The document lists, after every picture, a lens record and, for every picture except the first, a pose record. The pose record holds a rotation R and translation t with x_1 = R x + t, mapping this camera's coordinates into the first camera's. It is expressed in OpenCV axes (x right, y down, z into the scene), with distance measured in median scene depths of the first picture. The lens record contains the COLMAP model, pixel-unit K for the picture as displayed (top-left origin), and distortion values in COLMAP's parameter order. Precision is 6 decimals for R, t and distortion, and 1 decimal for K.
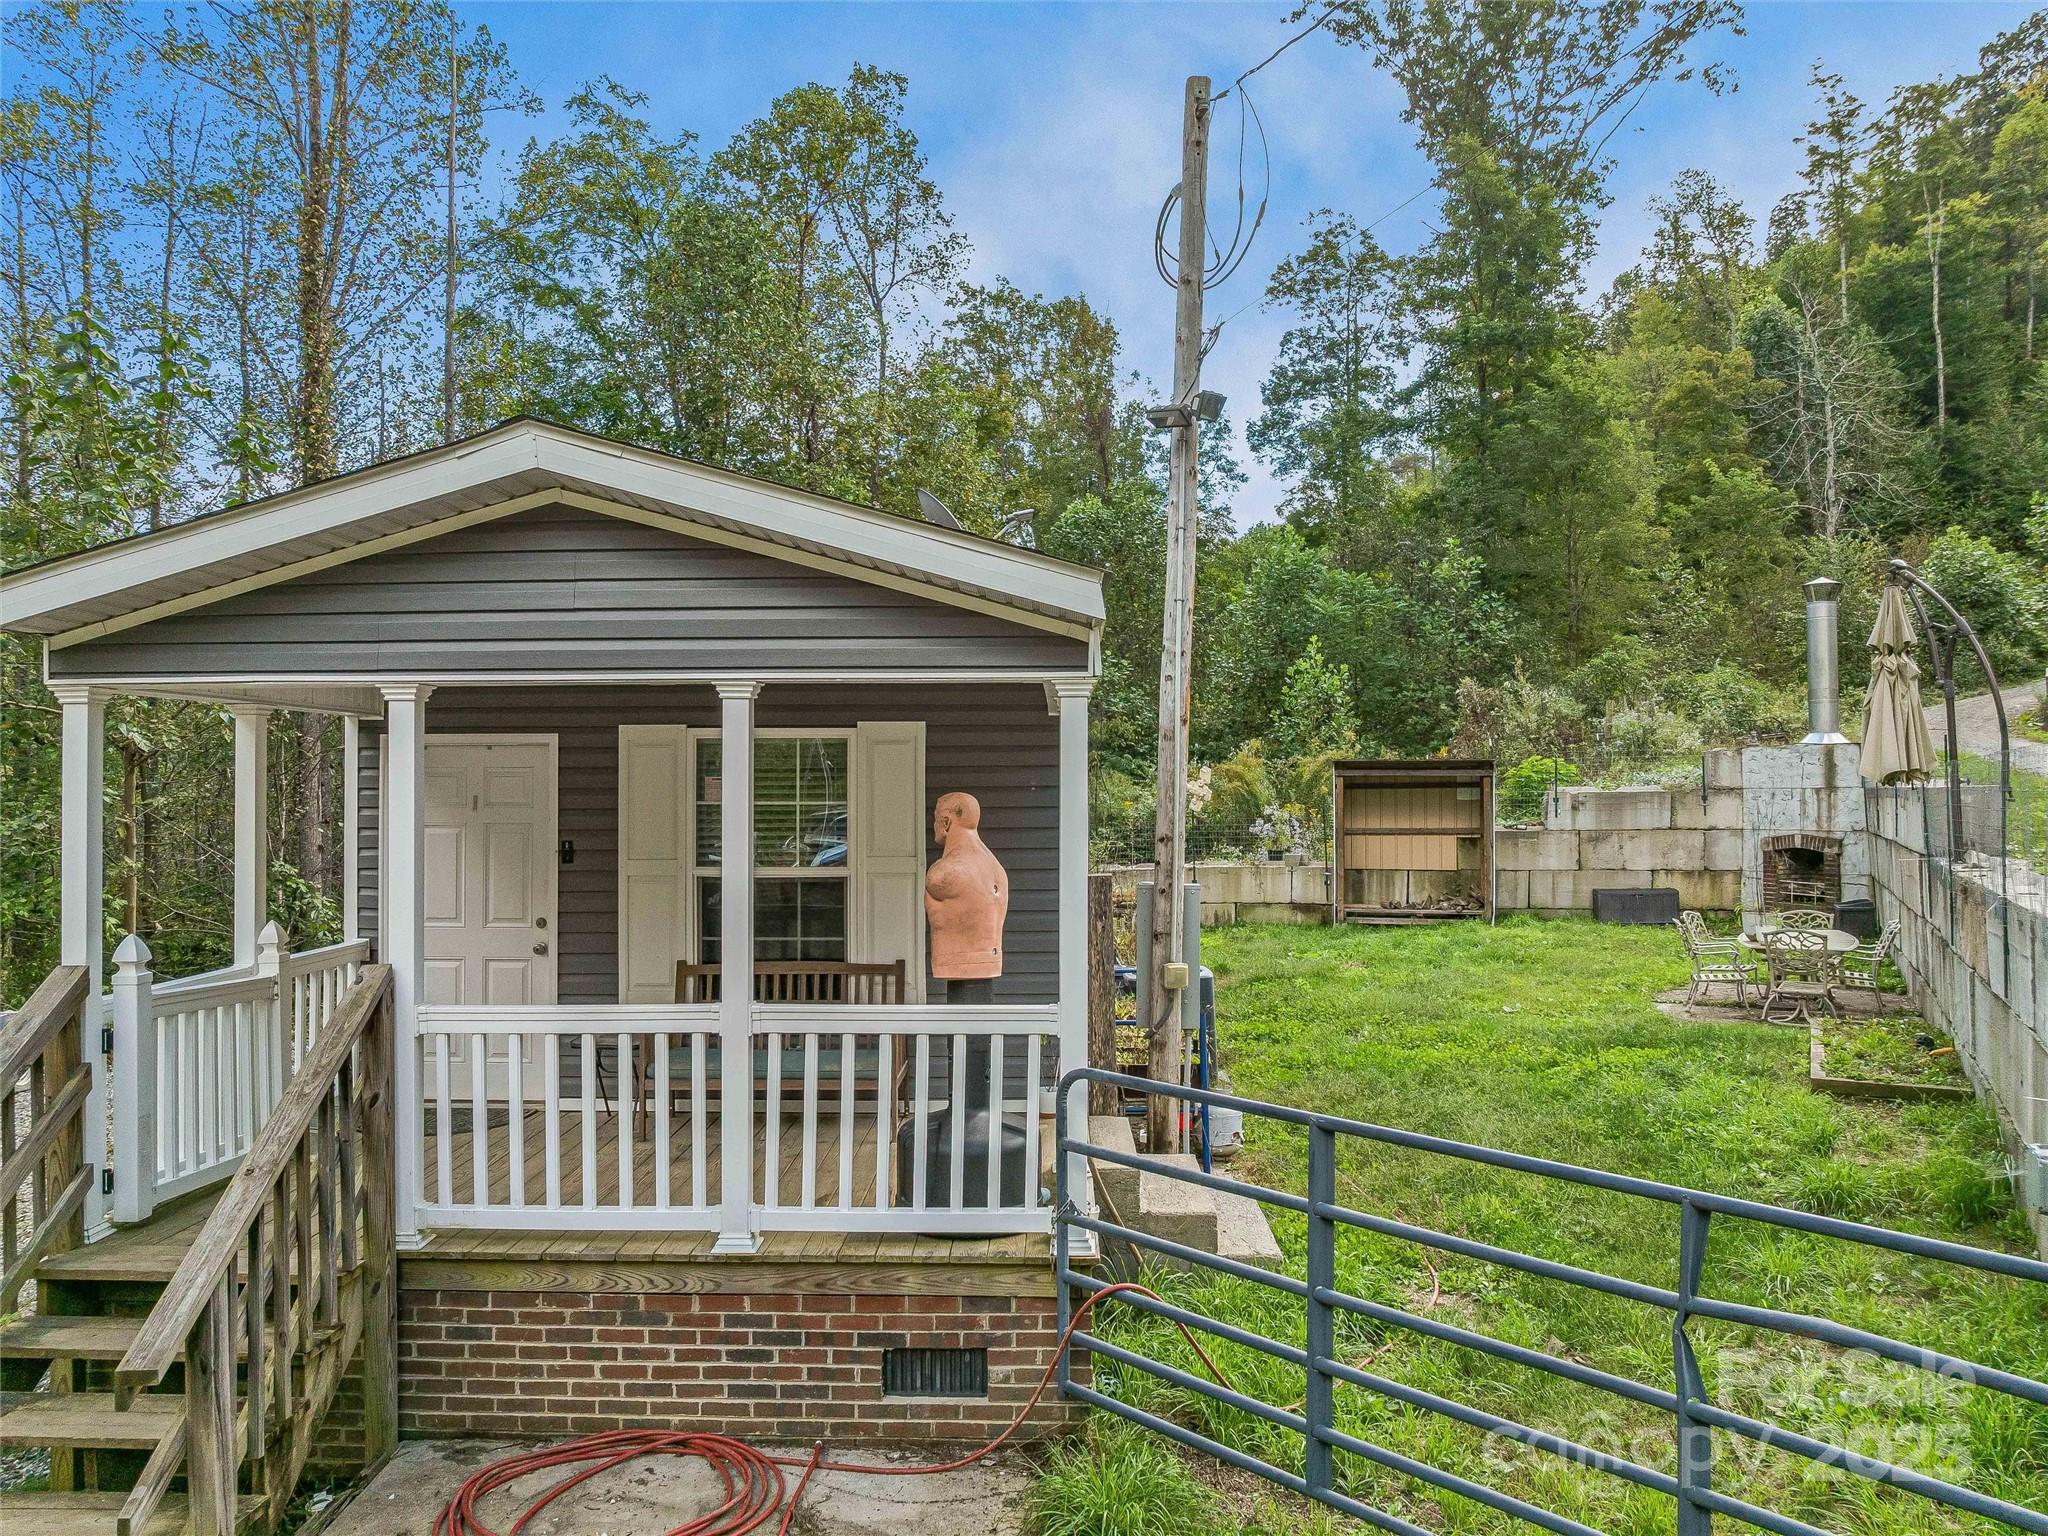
lens RADIAL K [[1437.6, 0, 1024.2], [0, 1437.6, 781.5], [0, 0, 1]] dist [-0.049511, 0.019286]
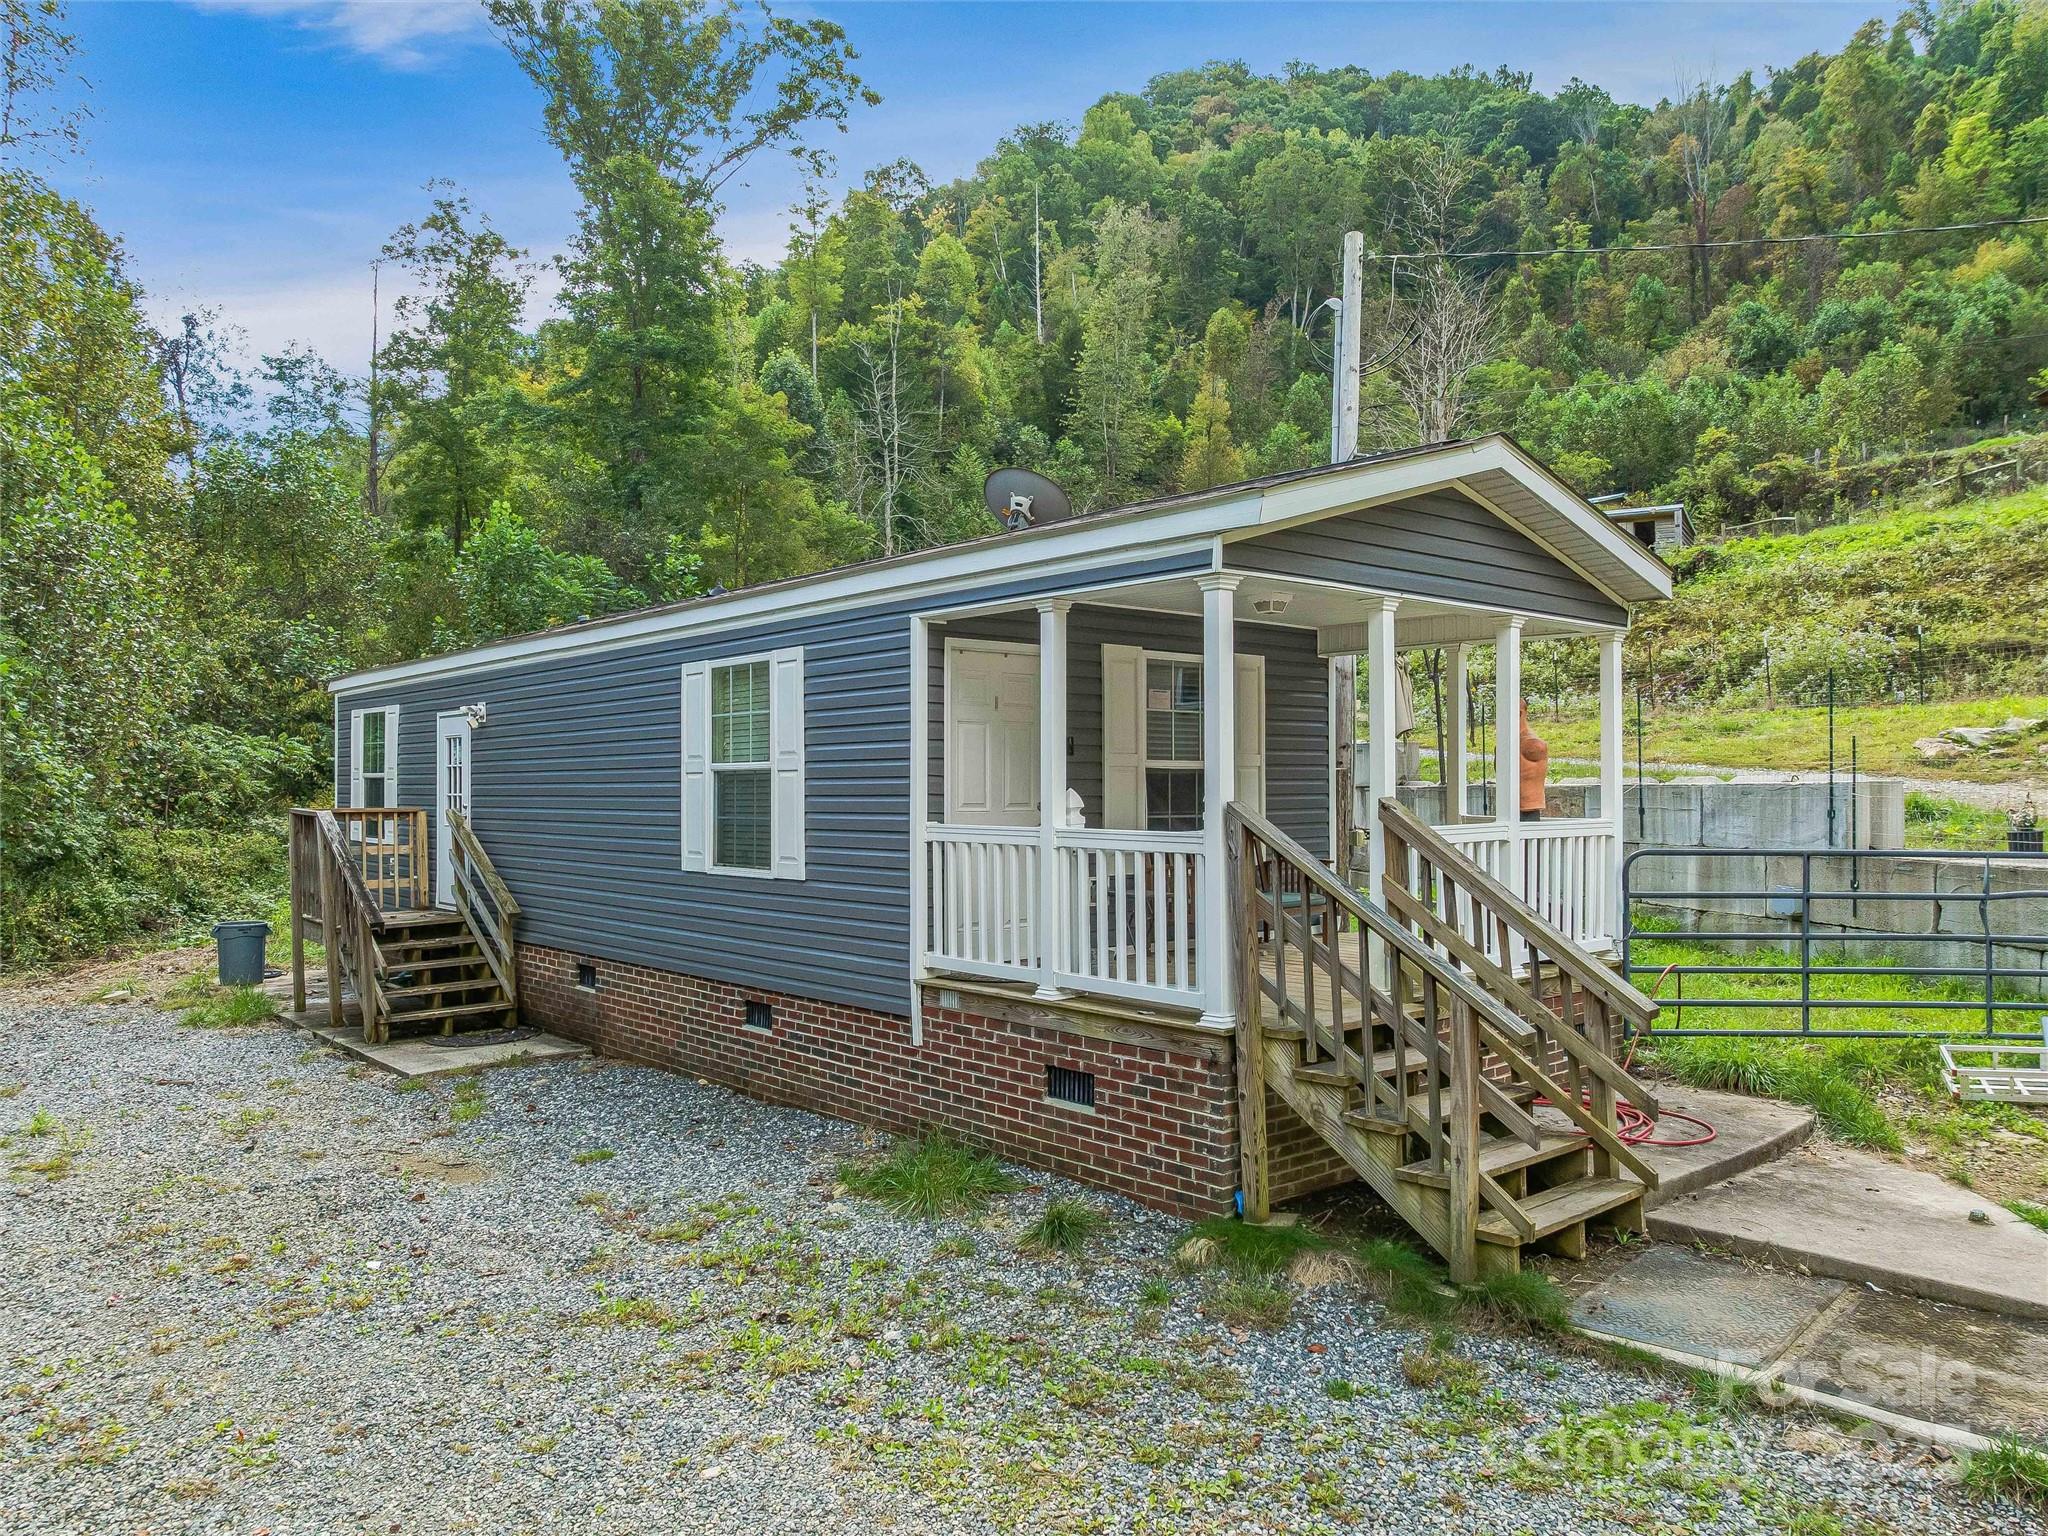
lens RADIAL K [[1437.6, 0, 1024.2], [0, 1437.6, 781.5], [0, 0, 1]] dist [-0.049511, 0.019286]
pose [[0.736637, 0.002992, 0.676282, -0.397807], [-0.003234, 0.999994, -0.000901, 0.027181], [-0.676281, -0.001523, 0.736642, 0.047199]]
